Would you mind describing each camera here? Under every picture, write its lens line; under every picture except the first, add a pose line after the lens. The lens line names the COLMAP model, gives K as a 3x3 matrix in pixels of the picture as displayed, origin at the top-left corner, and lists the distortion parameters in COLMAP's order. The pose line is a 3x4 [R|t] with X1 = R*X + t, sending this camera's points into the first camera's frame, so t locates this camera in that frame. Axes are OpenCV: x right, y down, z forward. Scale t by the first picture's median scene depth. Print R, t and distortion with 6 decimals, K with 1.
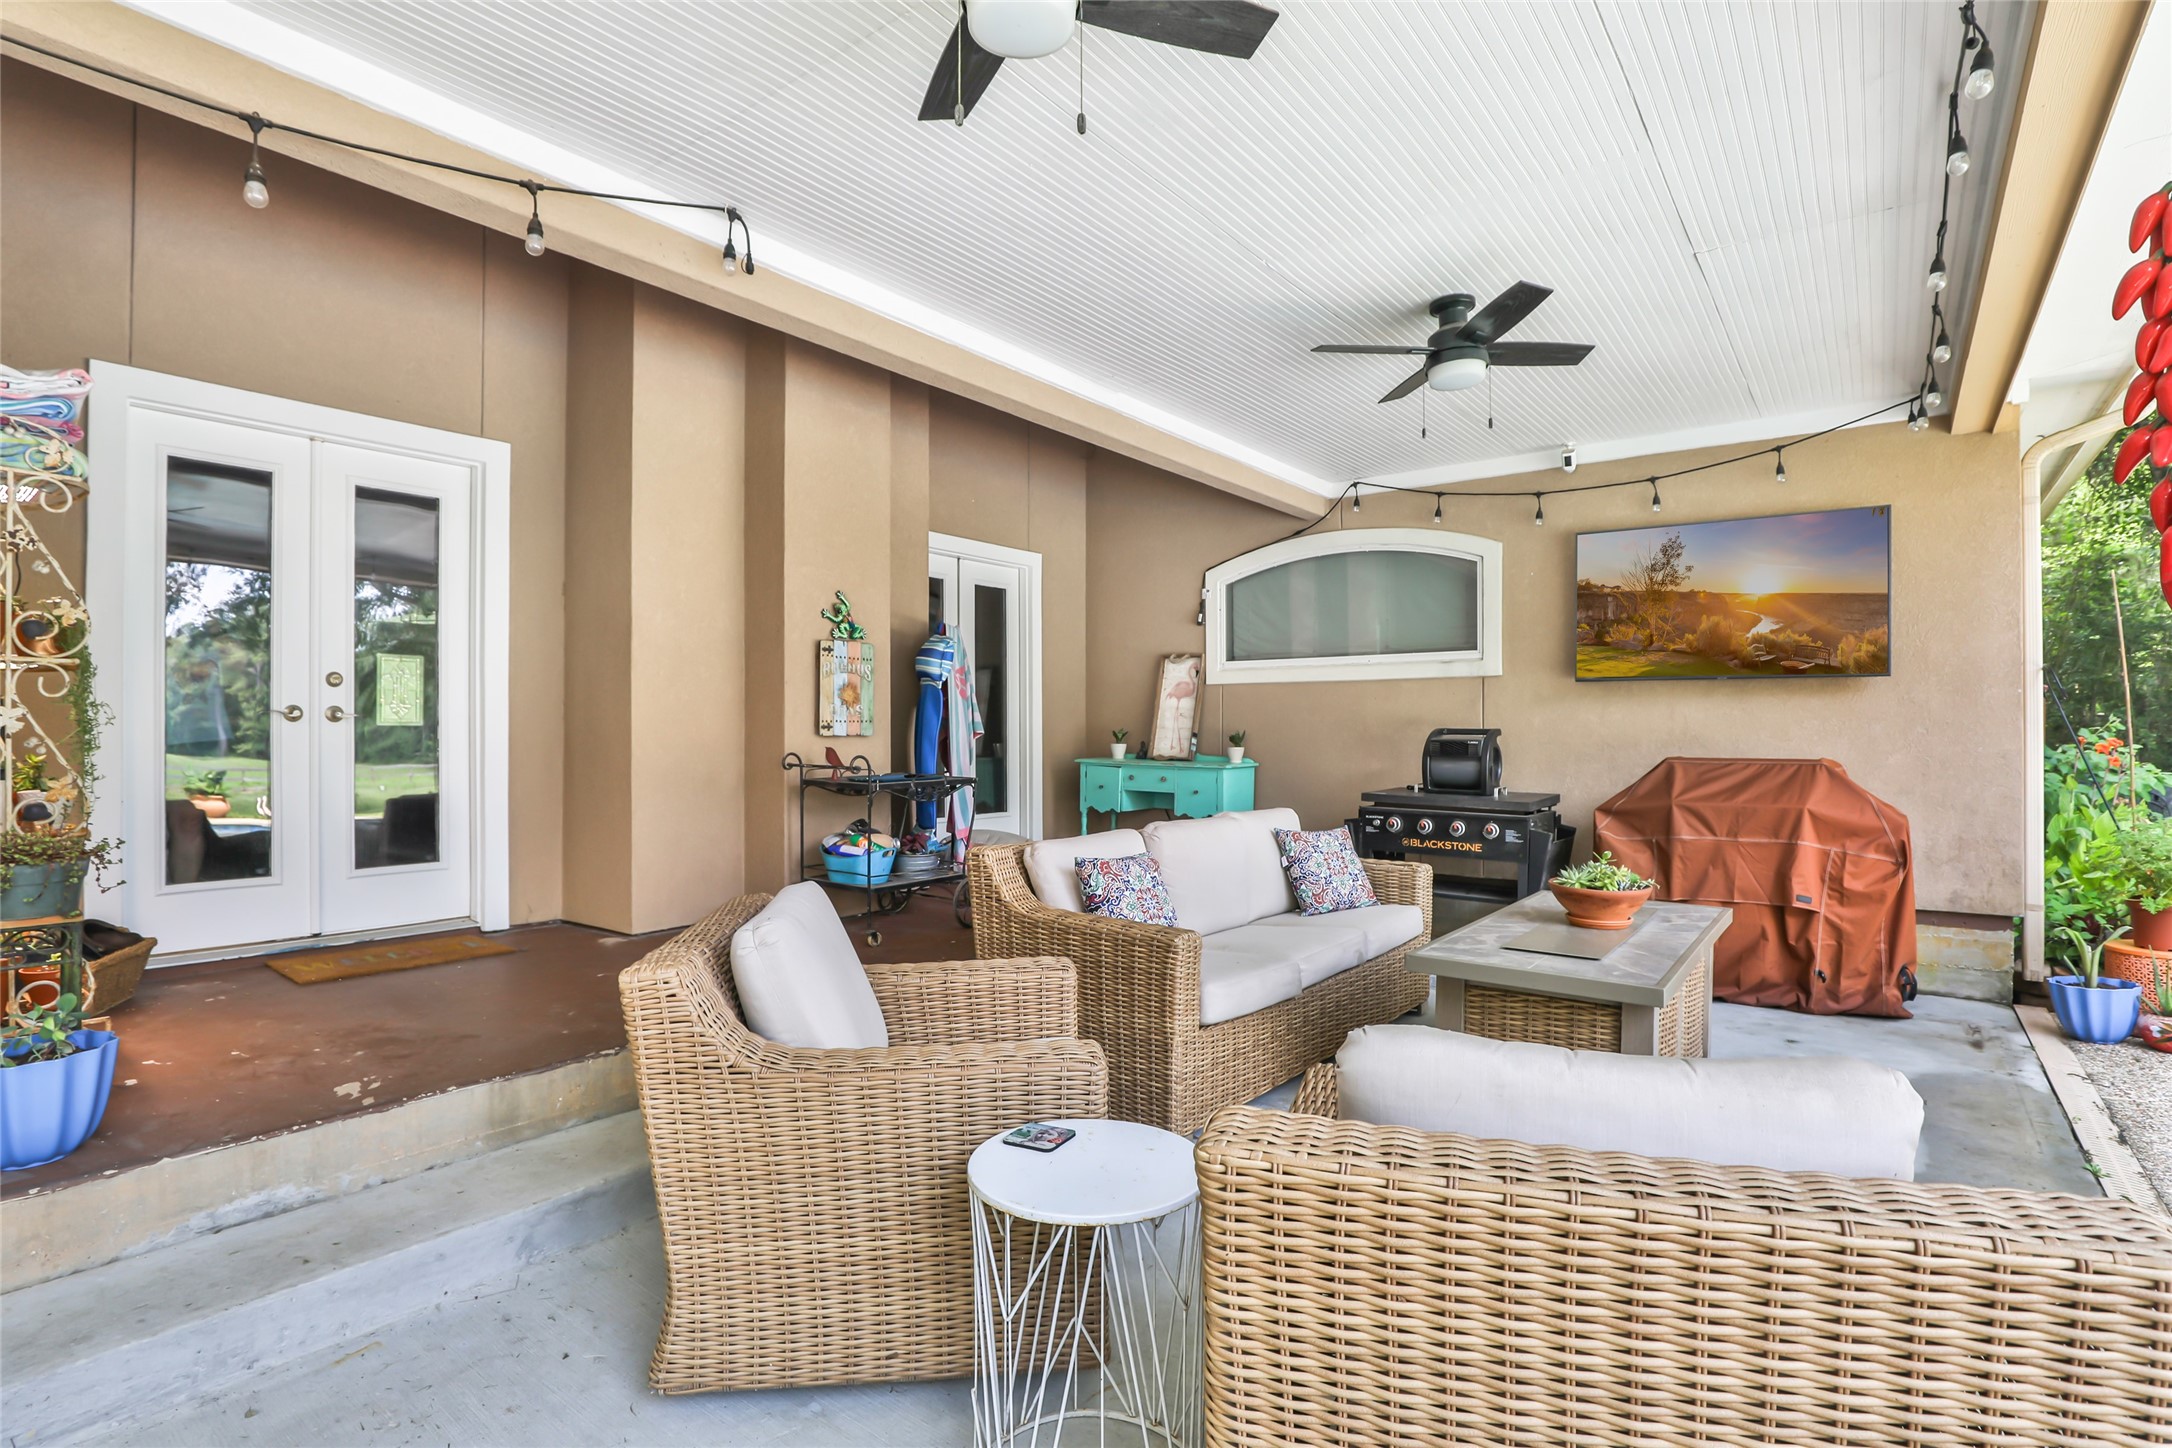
lens RADIAL K [[1006.5, 0, 1086.0], [0, 1006.5, 724.0], [0, 0, 1]] dist [0.001296, 0.000480]
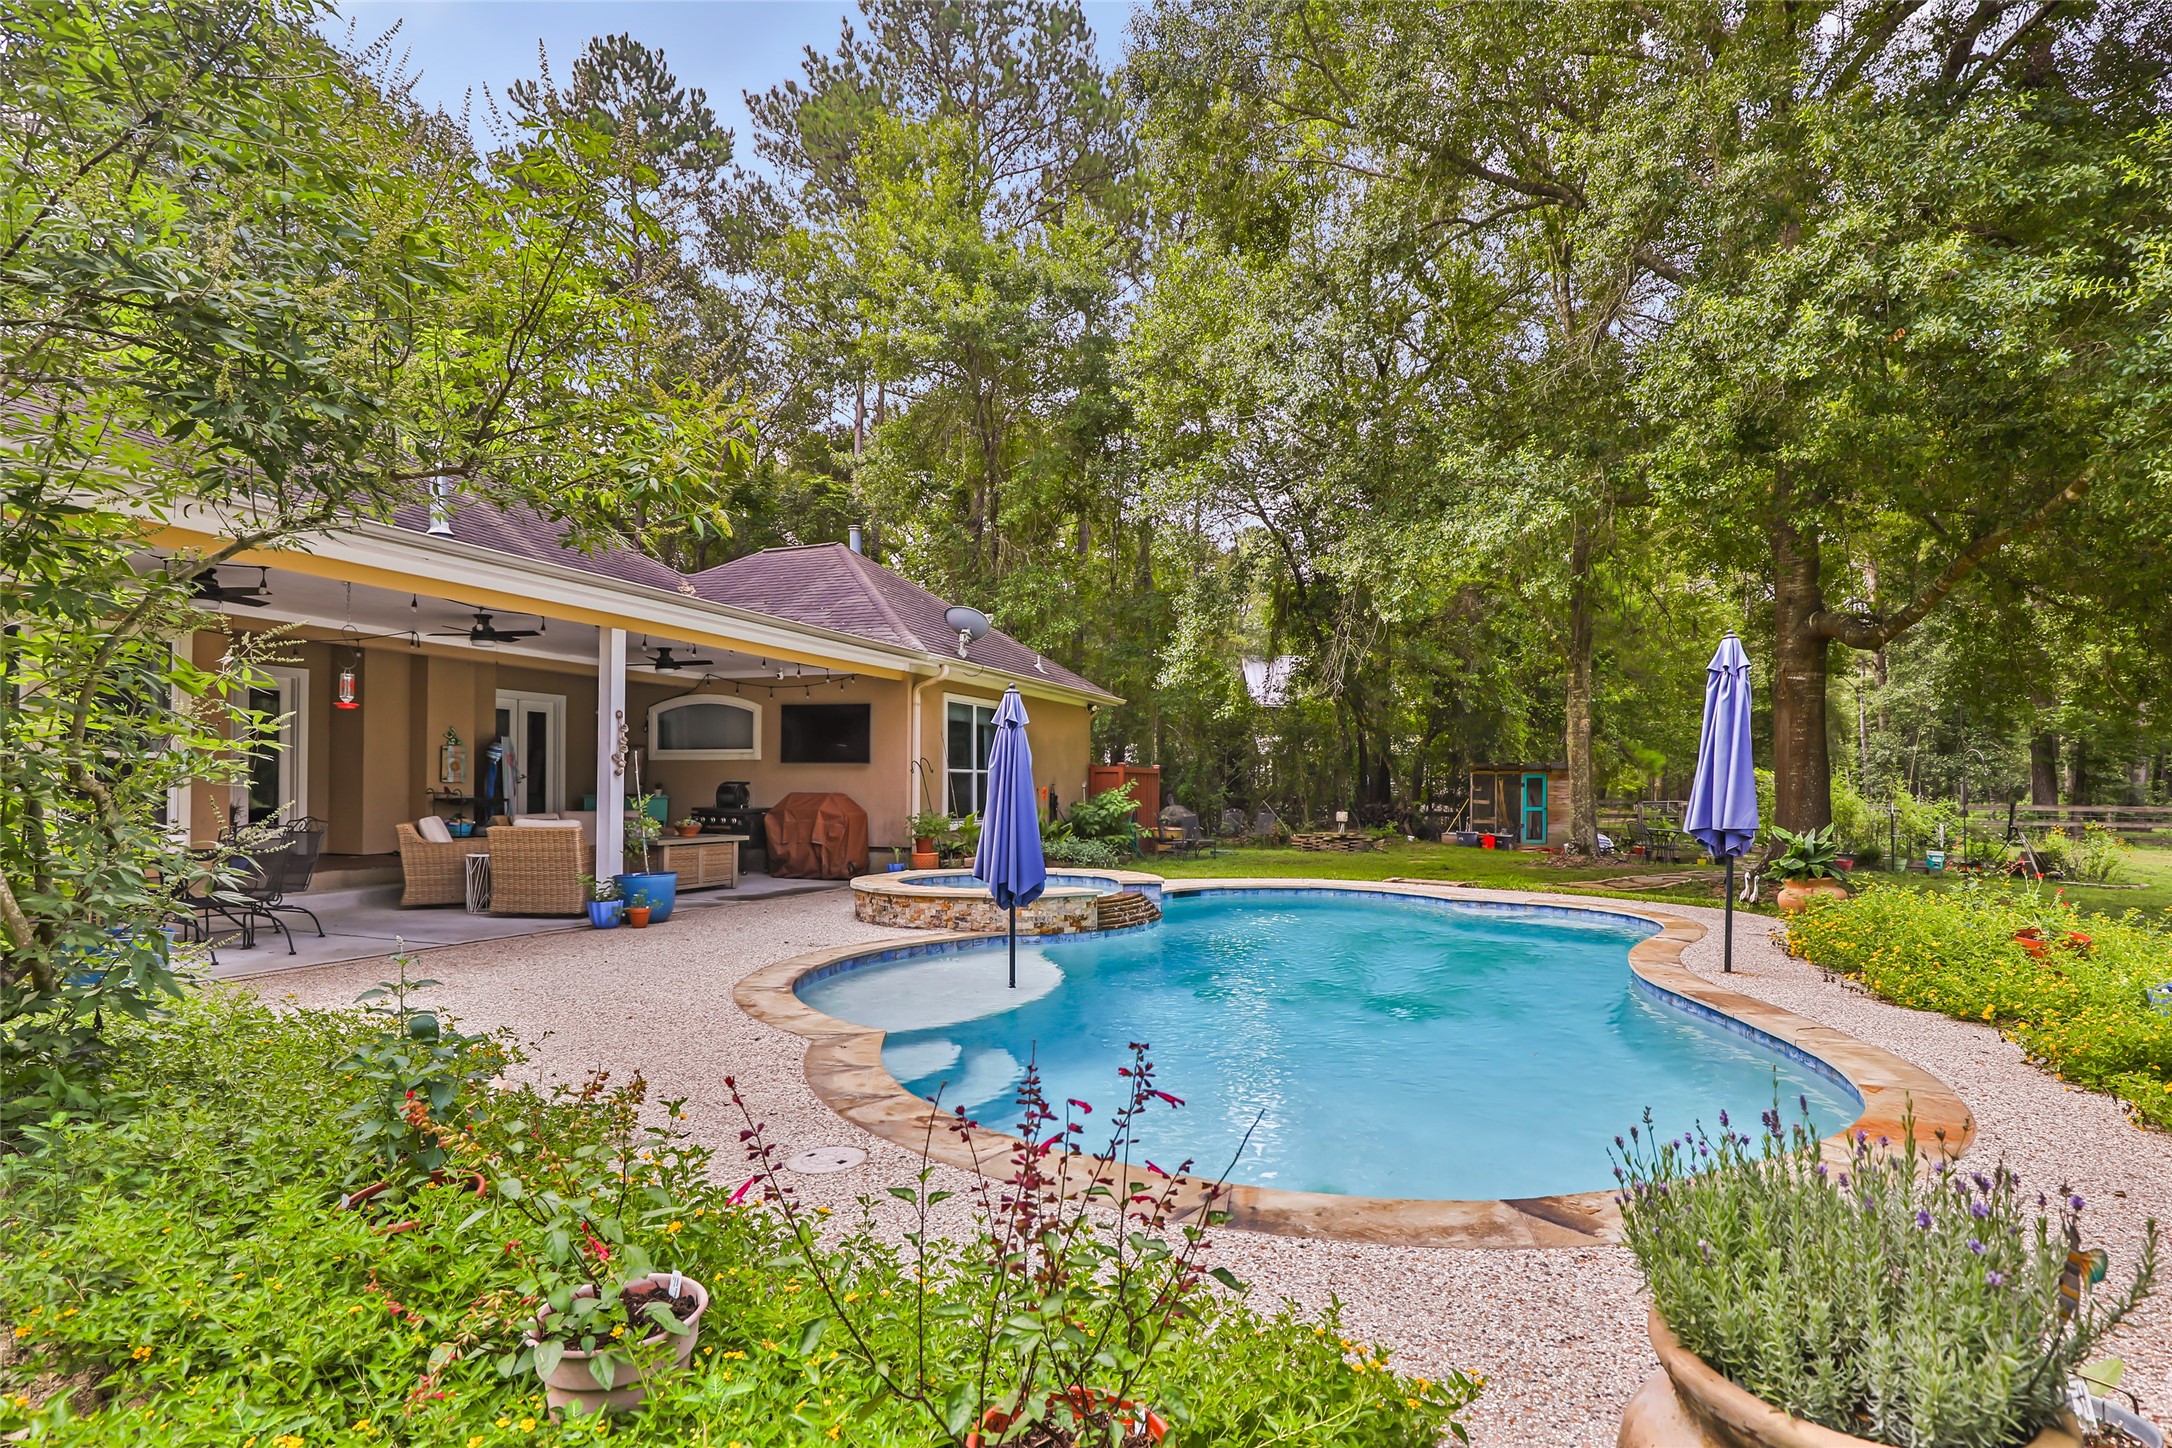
lens RADIAL K [[1006.5, 0, 1086.0], [0, 1006.5, 724.0], [0, 0, 1]] dist [0.001296, 0.000480]
pose [[0.949921, 0.022370, 0.311687, 0.398466], [-0.006154, 0.998580, -0.052911, -0.010796], [-0.312428, 0.048343, 0.948711, -1.553028]]
